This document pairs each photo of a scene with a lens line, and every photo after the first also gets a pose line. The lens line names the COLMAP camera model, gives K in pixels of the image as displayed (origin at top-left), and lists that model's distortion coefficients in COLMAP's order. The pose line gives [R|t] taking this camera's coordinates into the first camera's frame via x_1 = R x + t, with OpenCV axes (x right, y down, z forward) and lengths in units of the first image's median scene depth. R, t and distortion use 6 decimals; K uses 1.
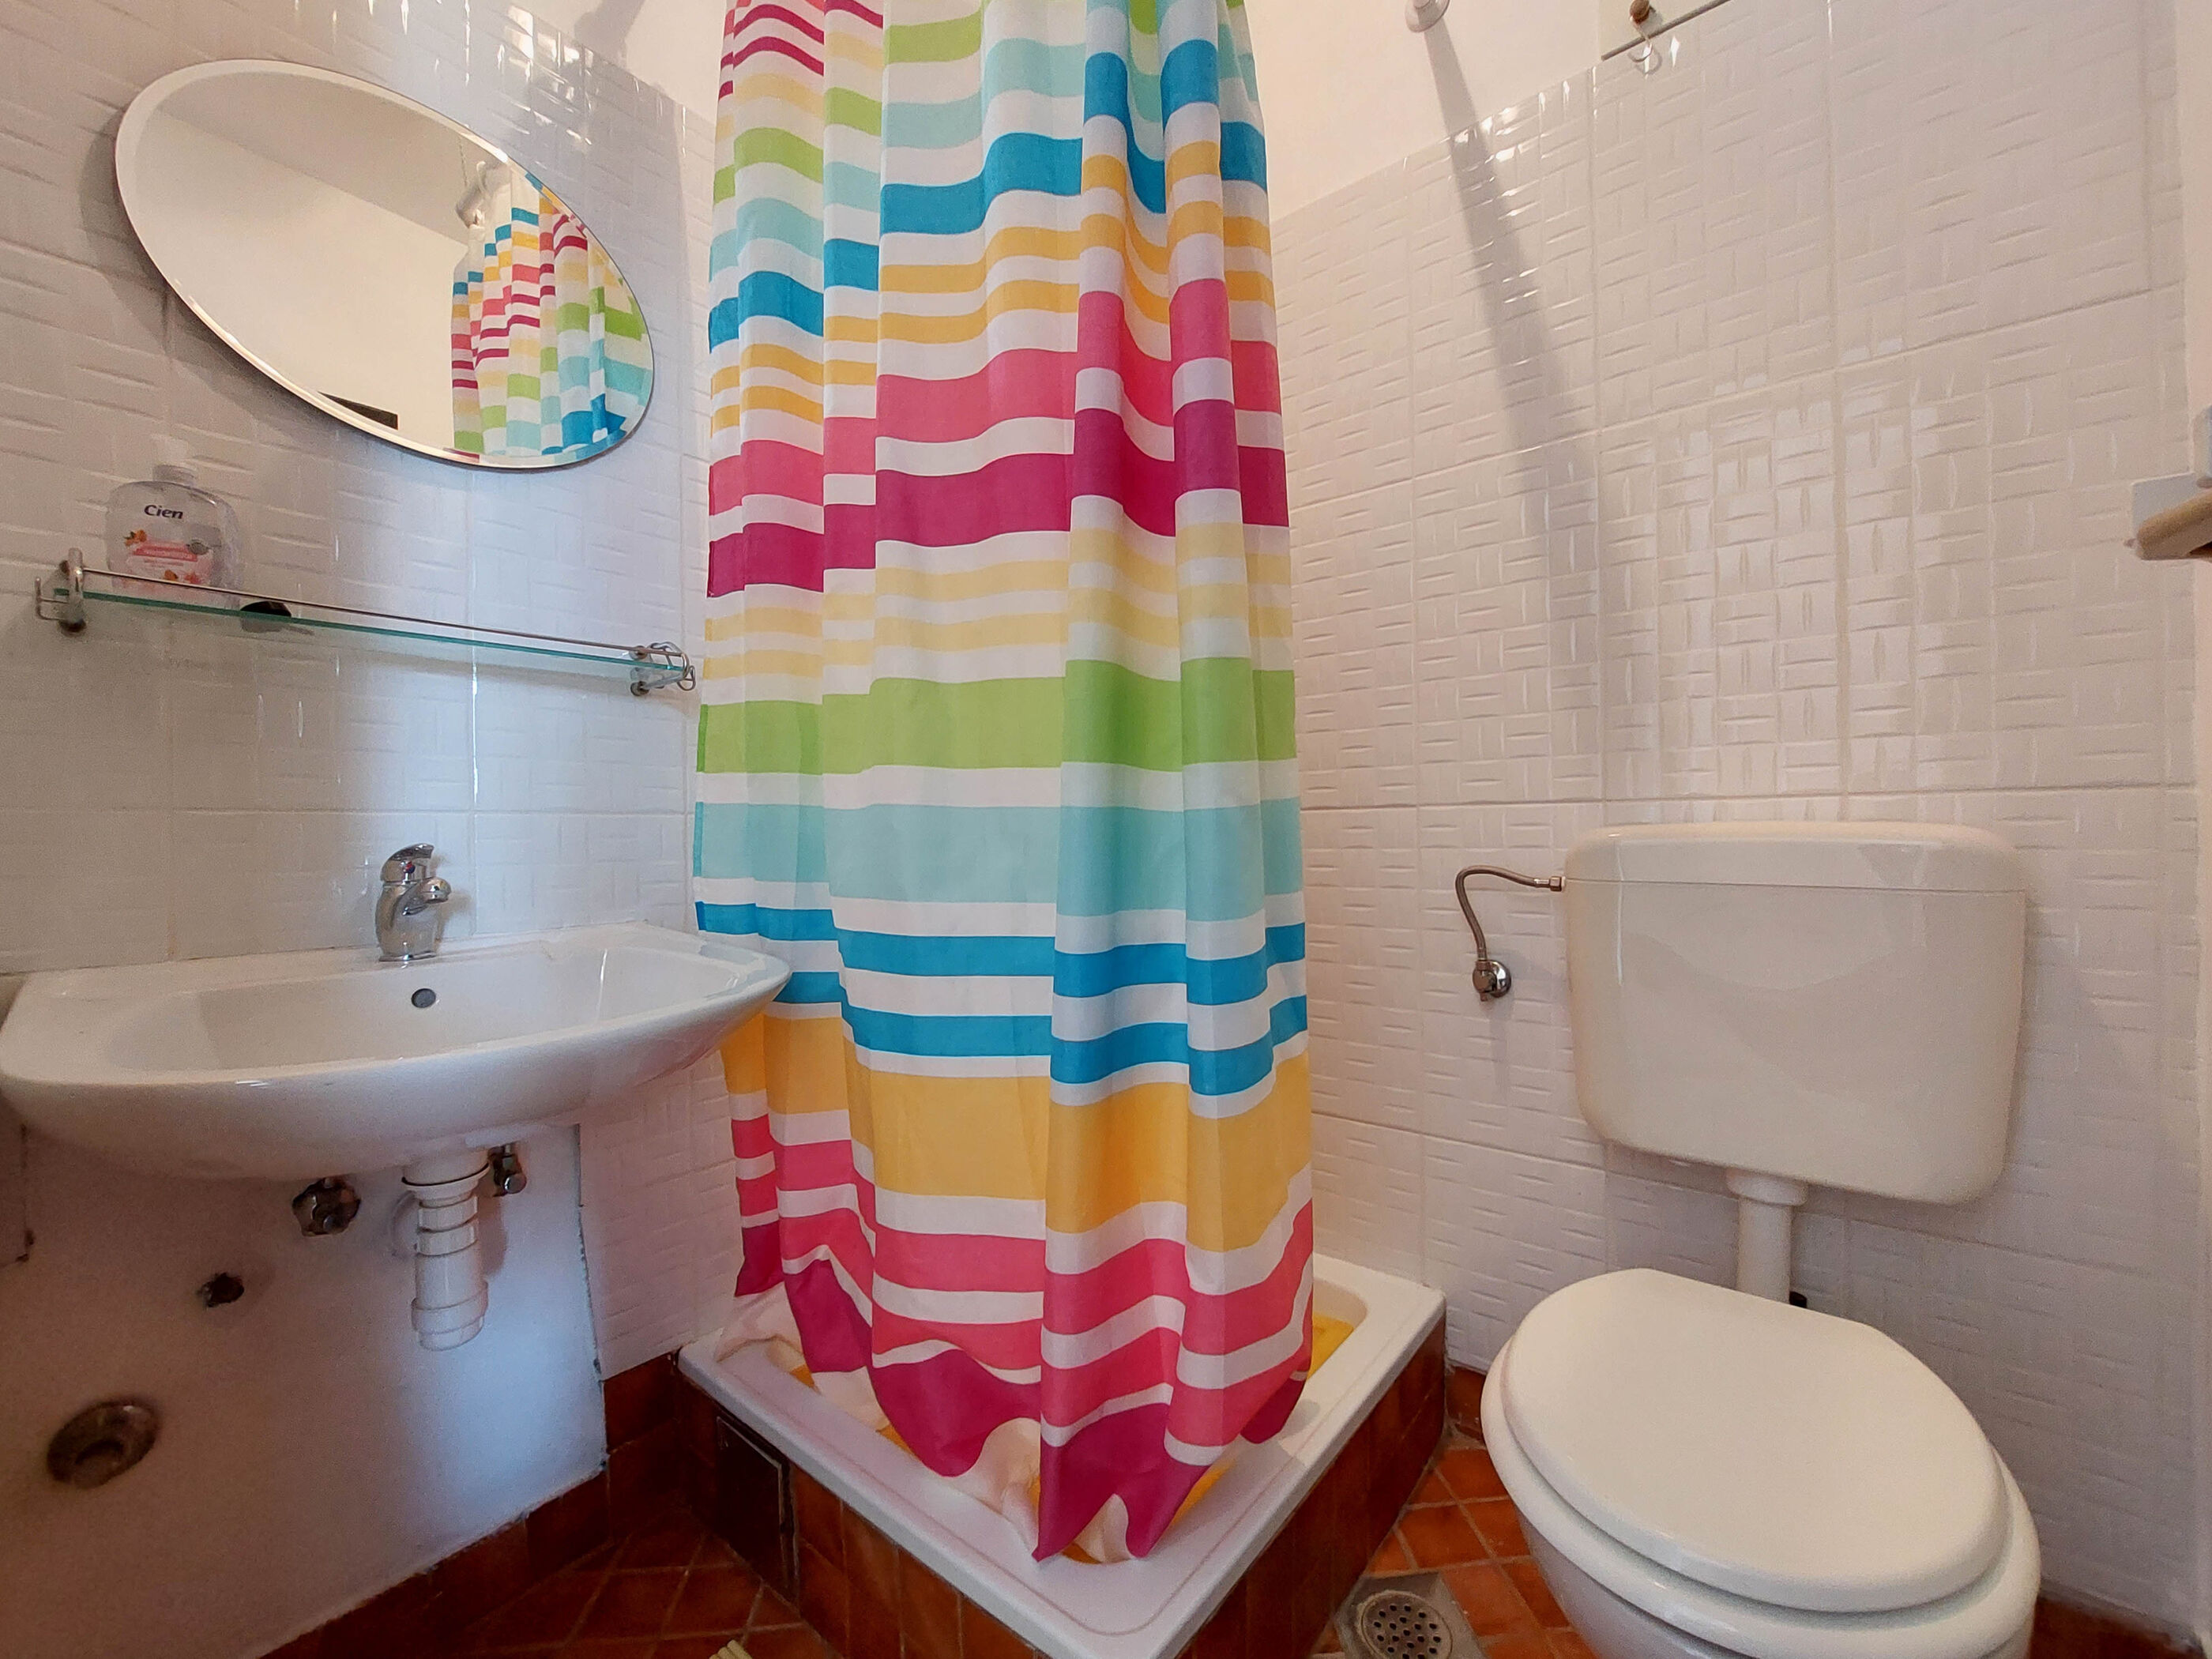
lens RADIAL K [[906.4, 0, 1127.7], [0, 906.4, 815.4], [0, 0, 1]] dist [-0.015617, -0.000872]
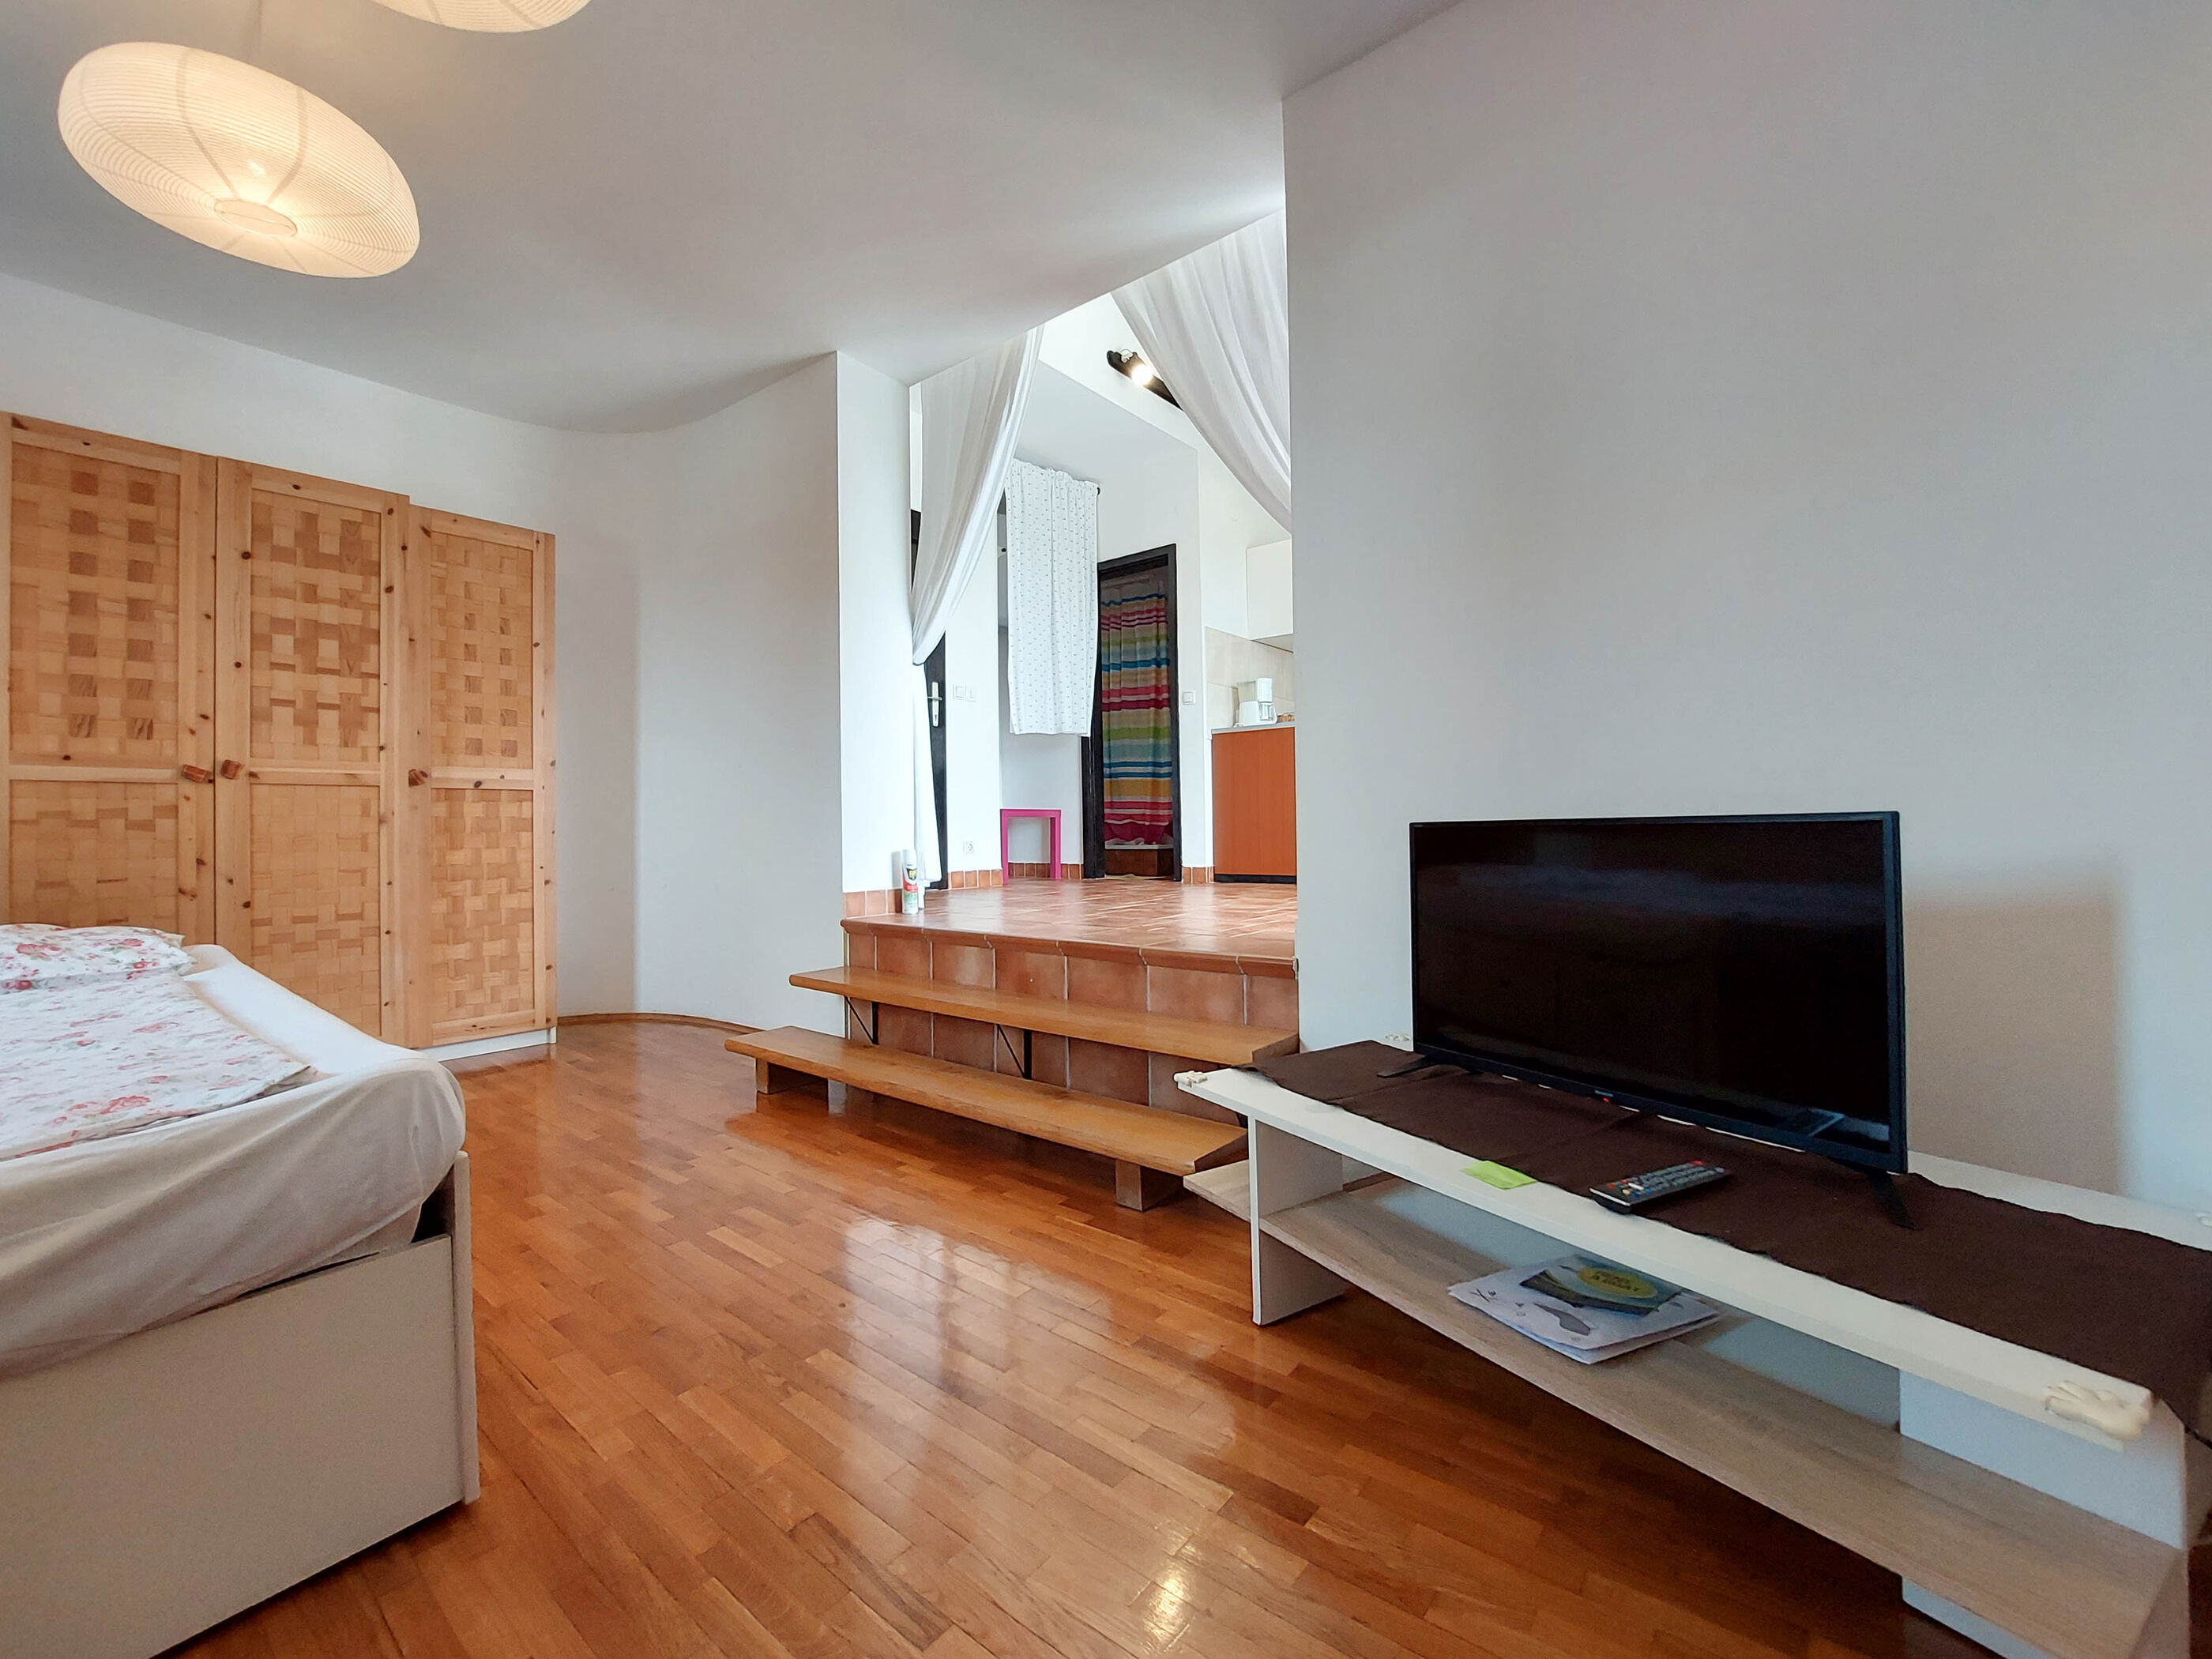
lens RADIAL K [[906.4, 0, 1102.0], [0, 906.4, 819.2], [0, 0, 1]] dist [-0.015617, -0.000872]
pose [[0.999969, -0.002288, -0.007573, -0.418211], [0.002304, 0.999995, 0.002071, 0.624403], [0.007568, -0.002089, 0.999969, -6.873314]]
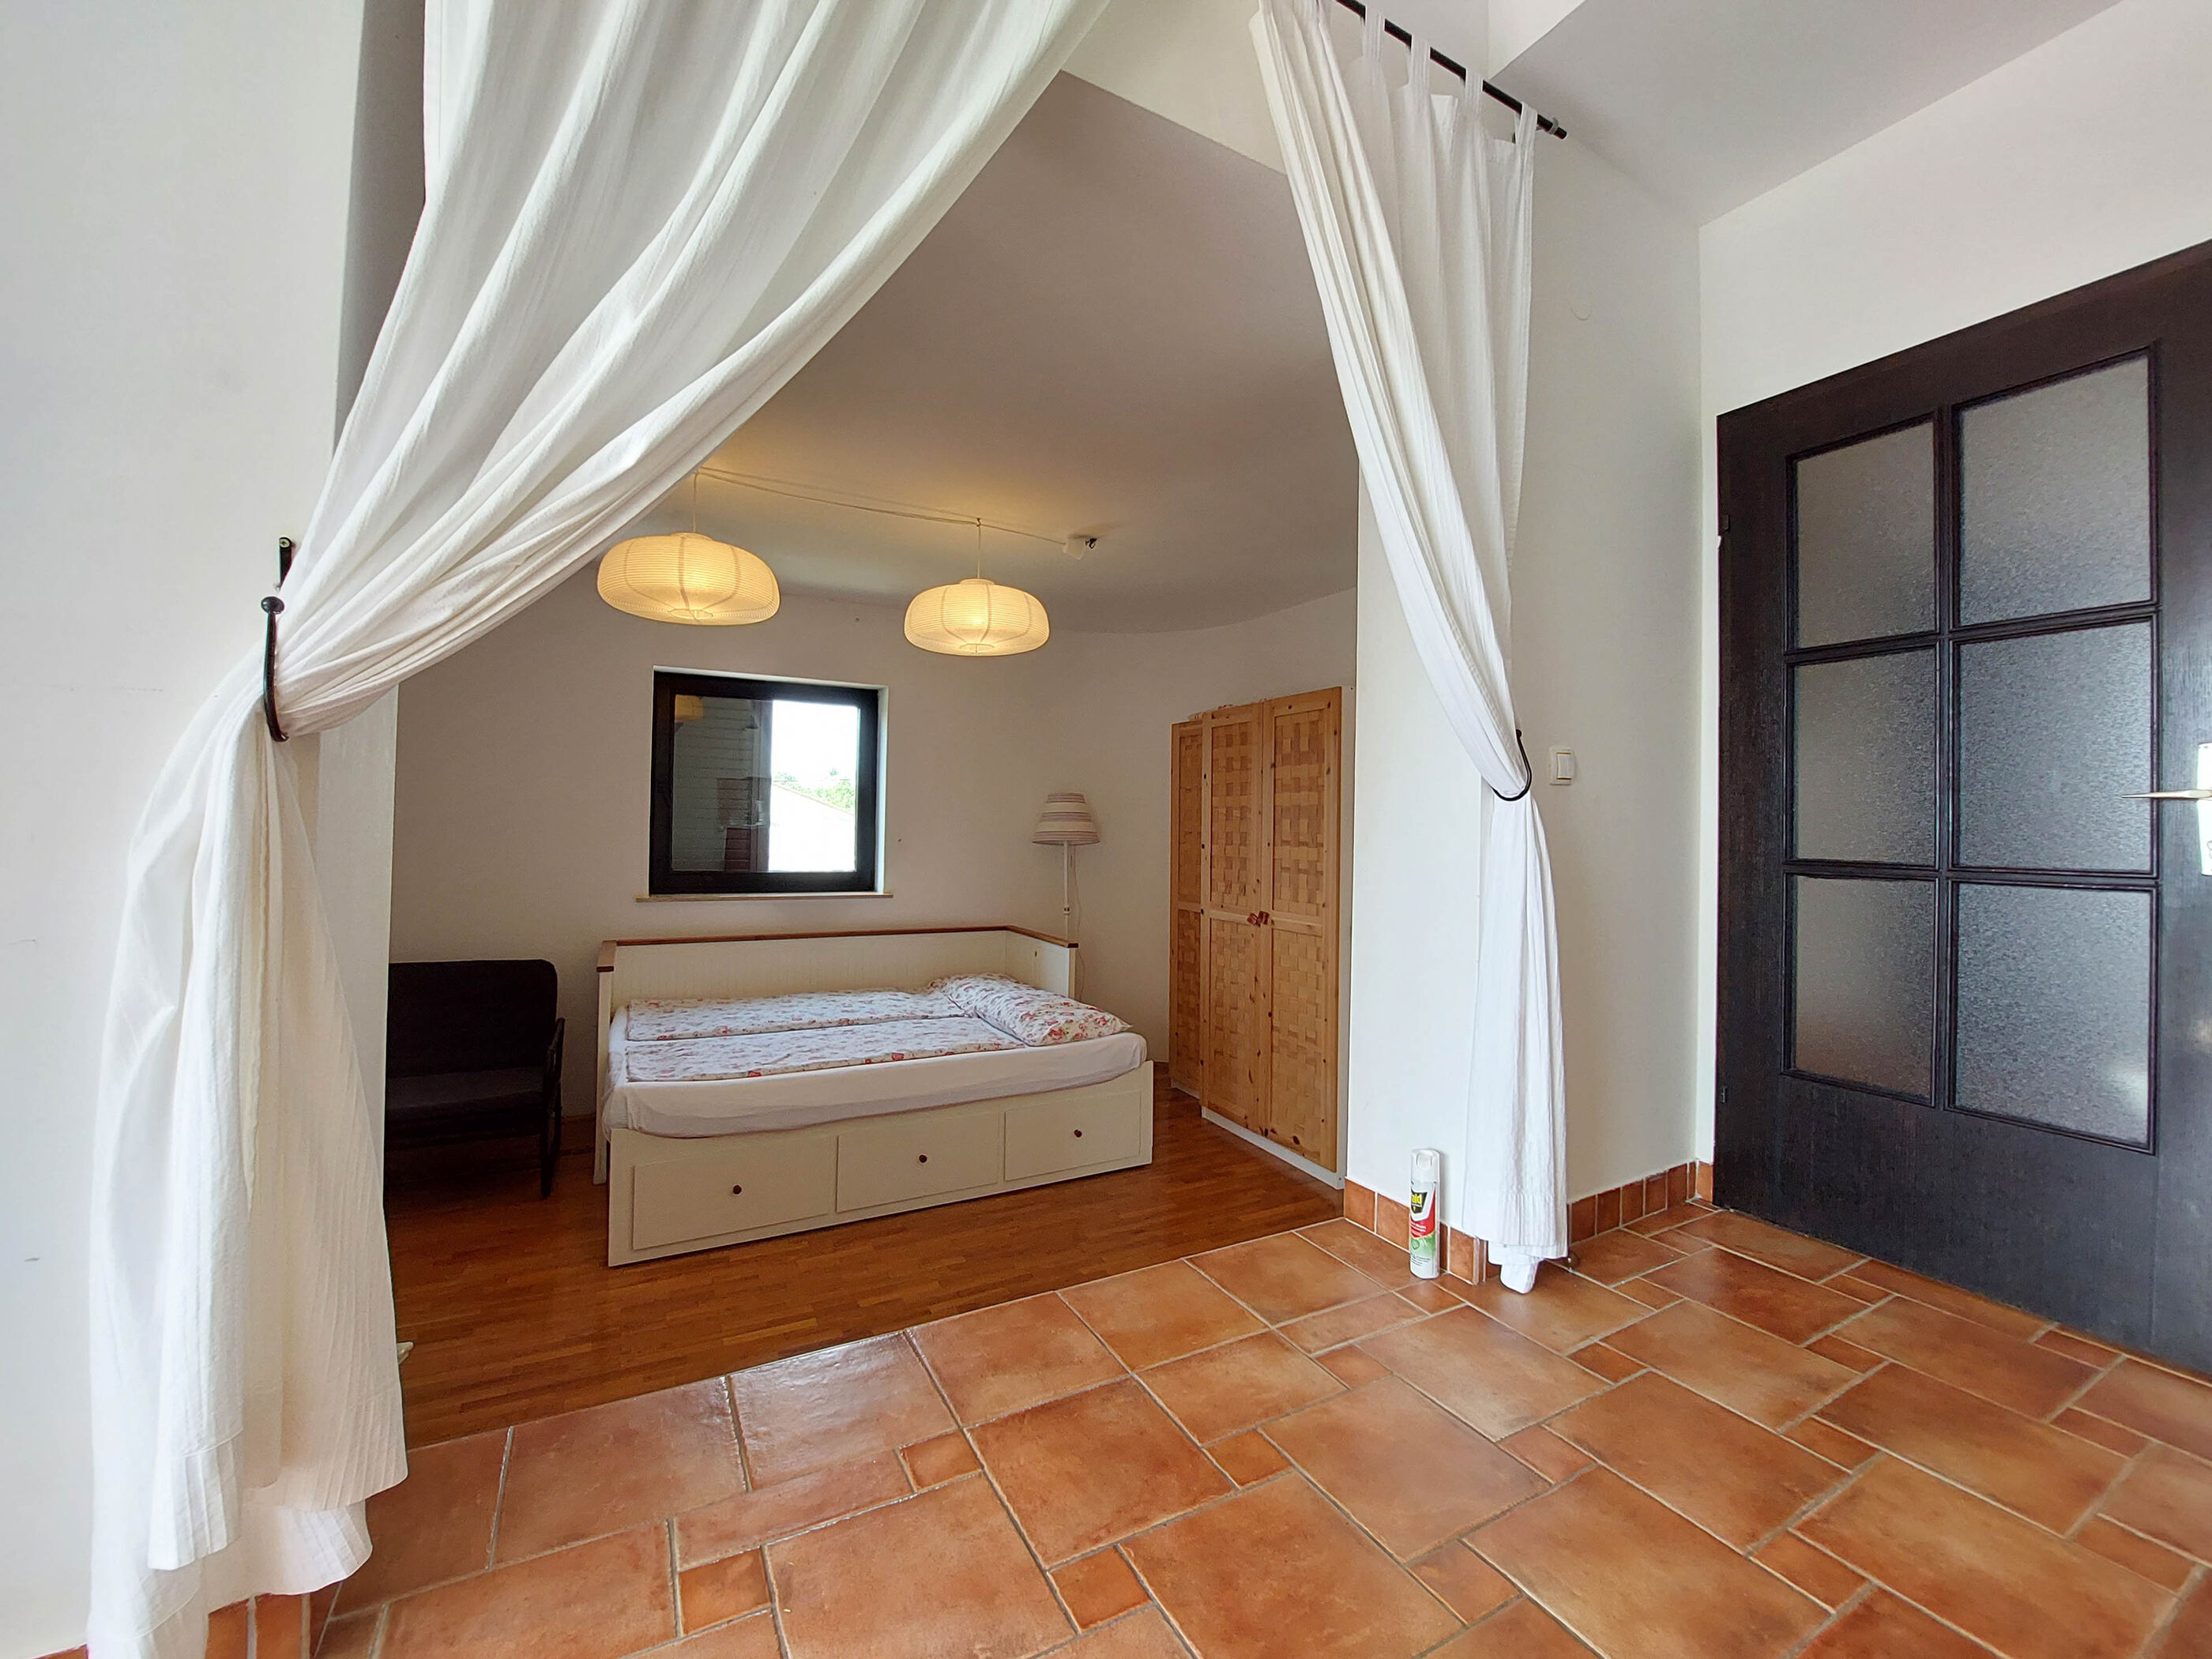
lens RADIAL K [[906.4, 0, 1121.1], [0, 906.4, 802.6], [0, 0, 1]] dist [-0.015617, -0.000872]
pose [[-0.381884, -0.018807, -0.924019, 1.077775], [-0.004776, 0.999820, -0.018376, -0.072365], [0.924198, -0.002605, -0.381905, -2.505323]]
